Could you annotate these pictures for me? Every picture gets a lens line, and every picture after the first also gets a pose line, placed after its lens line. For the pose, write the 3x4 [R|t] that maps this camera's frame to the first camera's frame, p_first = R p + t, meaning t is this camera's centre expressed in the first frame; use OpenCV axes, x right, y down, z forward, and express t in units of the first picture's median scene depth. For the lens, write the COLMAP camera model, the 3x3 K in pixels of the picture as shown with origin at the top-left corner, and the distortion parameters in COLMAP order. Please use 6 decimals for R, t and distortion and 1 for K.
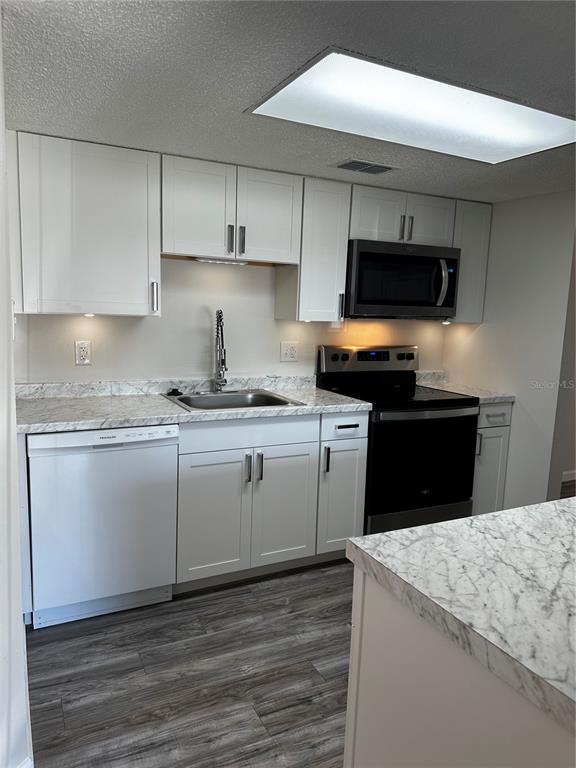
lens RADIAL K [[545.4, 0, 284.2], [0, 545.4, 386.9], [0, 0, 1]] dist [0.054331, -0.056814]
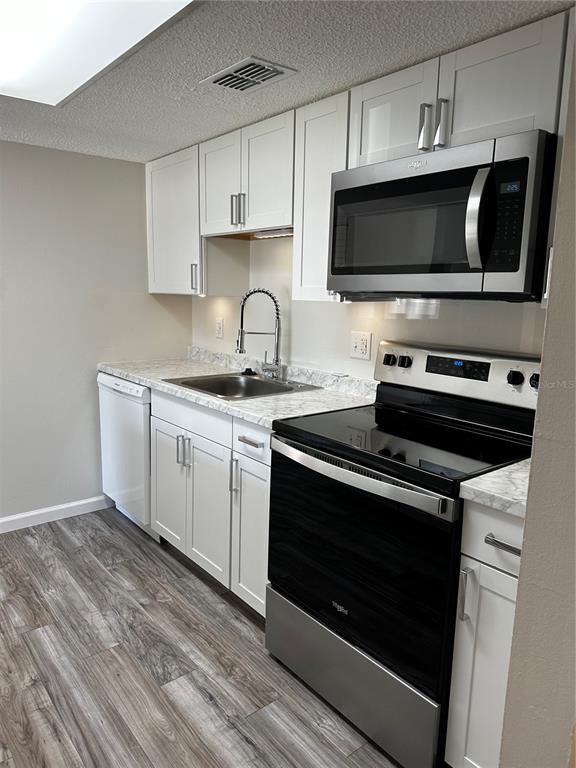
lens RADIAL K [[545.4, 0, 283.2], [0, 545.4, 386.4], [0, 0, 1]] dist [0.054331, -0.056814]
pose [[0.211150, 0.139754, -0.967411, 1.006657], [-0.158726, 0.981492, 0.107144, -0.104663], [0.964480, 0.130930, 0.229425, 1.056478]]
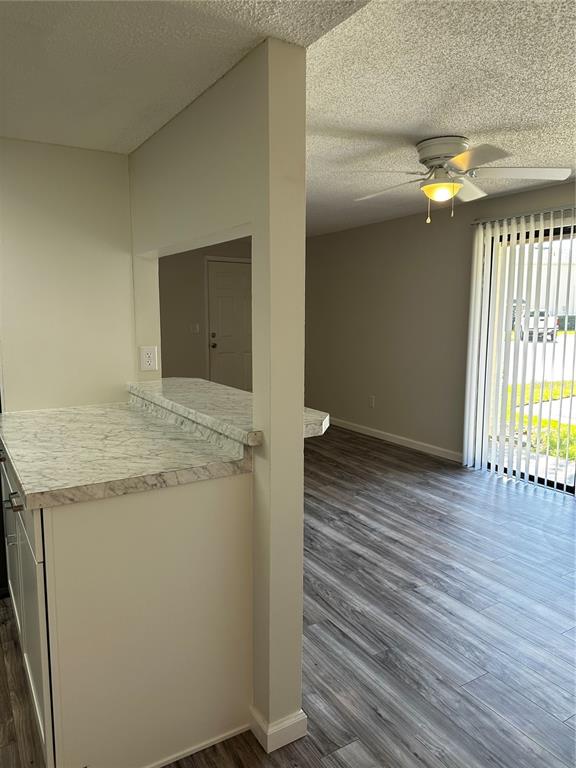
lens RADIAL K [[545.4, 0, 287.6], [0, 545.4, 380.3], [0, 0, 1]] dist [0.054331, -0.056814]
pose [[-0.082868, -0.165604, 0.982704, -0.519649], [0.146921, 0.973291, 0.176407, -0.039416], [-0.985671, 0.158999, -0.056324, 0.248122]]
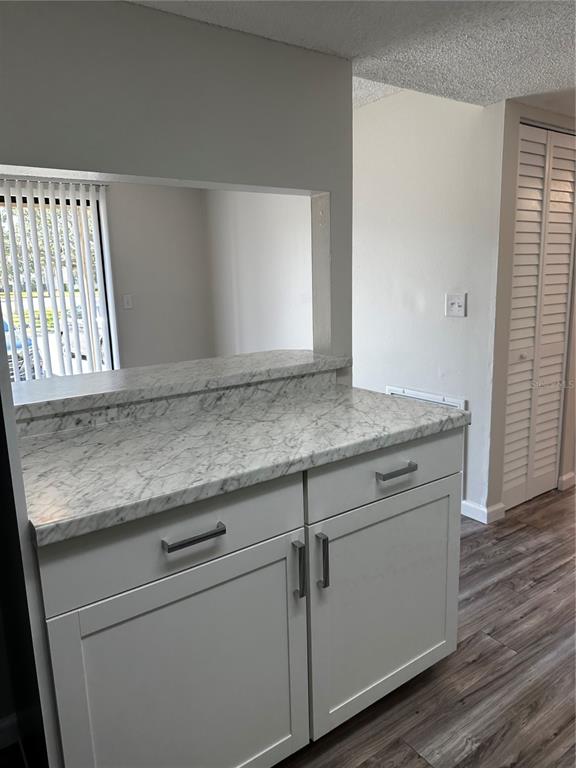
lens RADIAL K [[545.4, 0, 280.7], [0, 545.4, 377.1], [0, 0, 1]] dist [0.054331, -0.056814]
pose [[-0.989404, 0.019194, -0.143912, 0.400847], [-0.029069, 0.944963, 0.325883, -0.123418], [0.142246, 0.326614, -0.934393, 1.119384]]
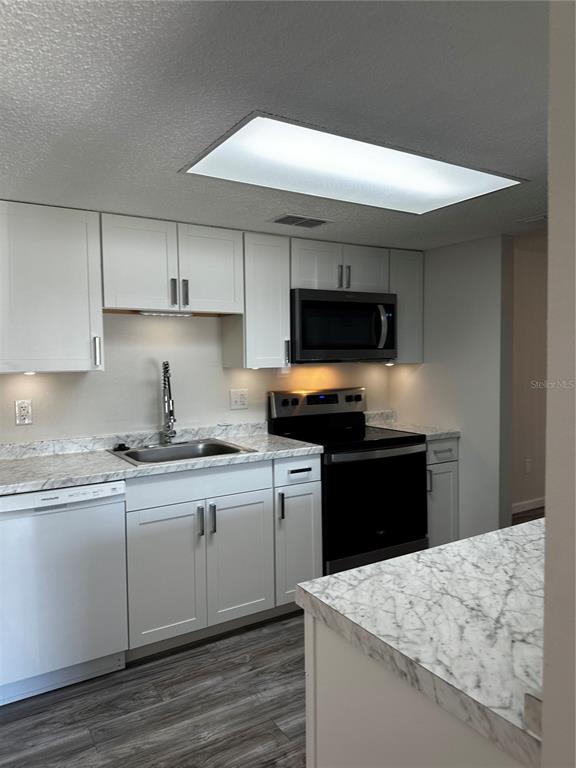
lens RADIAL K [[545.4, 0, 284.5], [0, 545.4, 386.2], [0, 0, 1]] dist [0.054331, -0.056814]
pose [[0.995274, -0.050368, 0.083029, 0.015387], [0.057585, 0.994546, -0.086957, 0.004177], [-0.078196, 0.091327, 0.992746, -0.006834]]
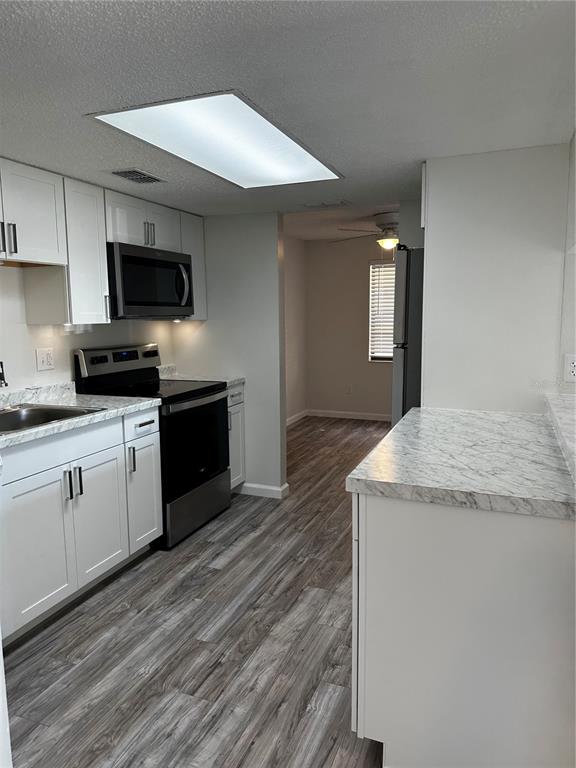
lens RADIAL K [[545.4, 0, 288.9], [0, 545.4, 382.9], [0, 0, 1]] dist [0.054331, -0.056814]
pose [[0.746540, -0.131031, 0.652311, -0.422752], [0.135191, 0.989837, 0.044111, -0.015436], [-0.651461, 0.055256, 0.756667, 0.034453]]
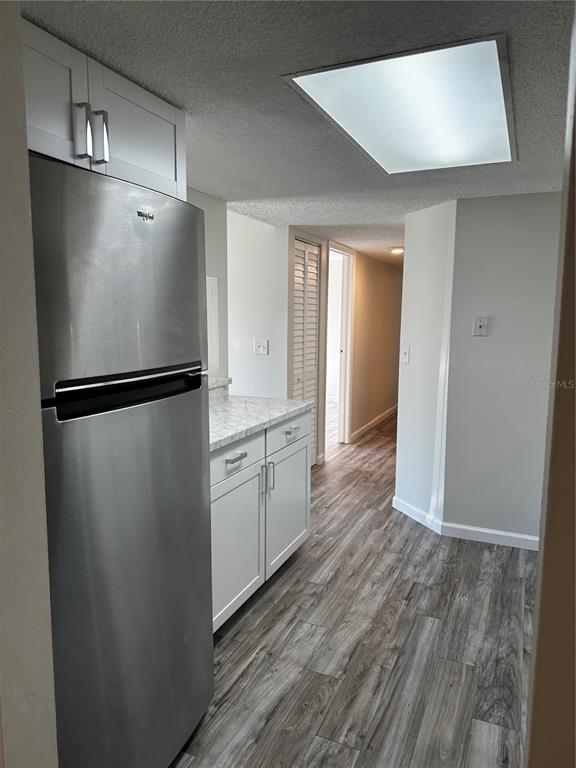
lens RADIAL K [[545.4, 0, 278.3], [0, 545.4, 378.3], [0, 0, 1]] dist [0.054331, -0.056814]
pose [[-0.778266, 0.031757, -0.627131, 0.968257], [-0.127880, 0.969775, 0.207807, -0.179533], [0.614775, 0.241927, -0.750682, 1.446356]]
